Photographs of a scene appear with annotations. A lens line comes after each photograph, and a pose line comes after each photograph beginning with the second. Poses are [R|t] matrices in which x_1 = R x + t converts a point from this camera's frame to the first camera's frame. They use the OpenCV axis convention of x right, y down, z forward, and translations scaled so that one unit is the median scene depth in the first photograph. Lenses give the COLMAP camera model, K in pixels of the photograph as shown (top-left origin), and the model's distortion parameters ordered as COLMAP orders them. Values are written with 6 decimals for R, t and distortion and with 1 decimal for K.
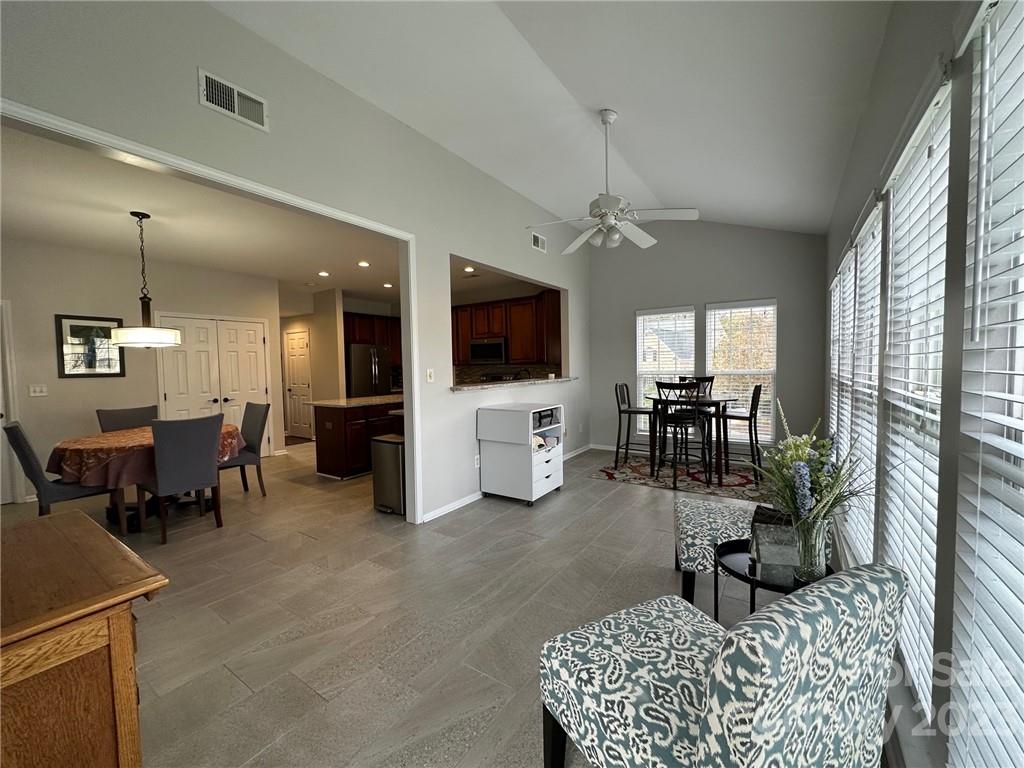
lens RADIAL K [[405.1, 0, 515.7], [0, 405.1, 384.1], [0, 0, 1]] dist [-0.001944, 0.000411]
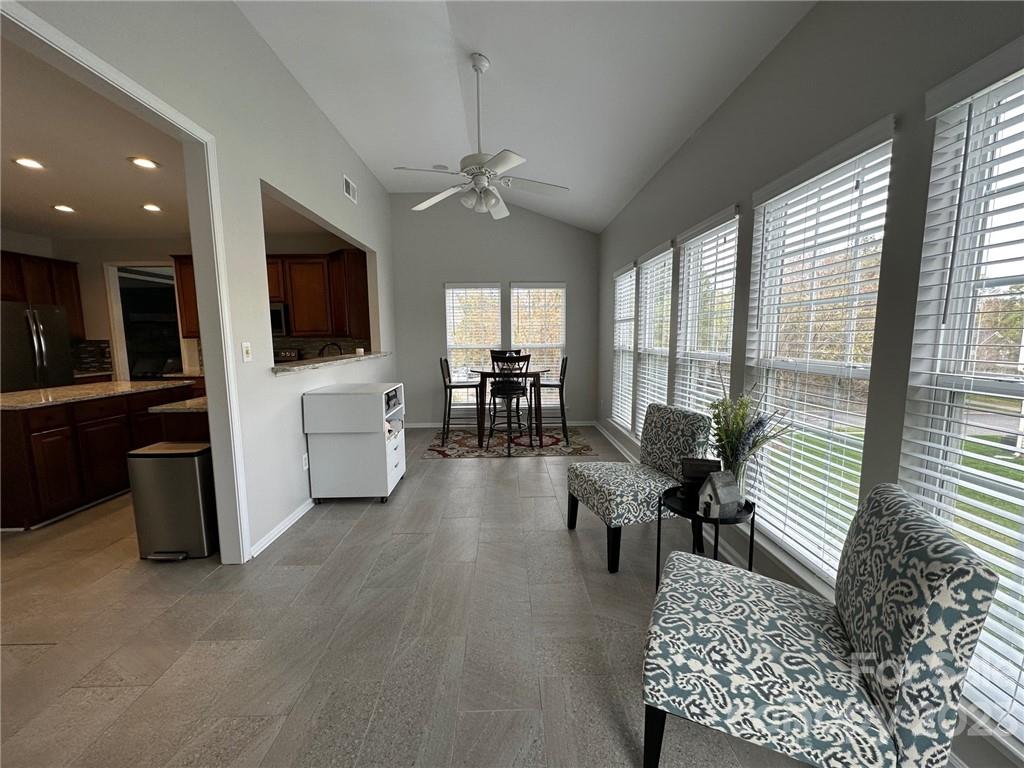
lens RADIAL K [[405.1, 0, 512.7], [0, 405.1, 383.6], [0, 0, 1]] dist [-0.001944, 0.000411]
pose [[0.817116, -0.056316, 0.573716, -0.254785], [0.020519, 0.997427, 0.068683, -0.005282], [-0.576108, -0.044350, 0.816169, 0.173130]]
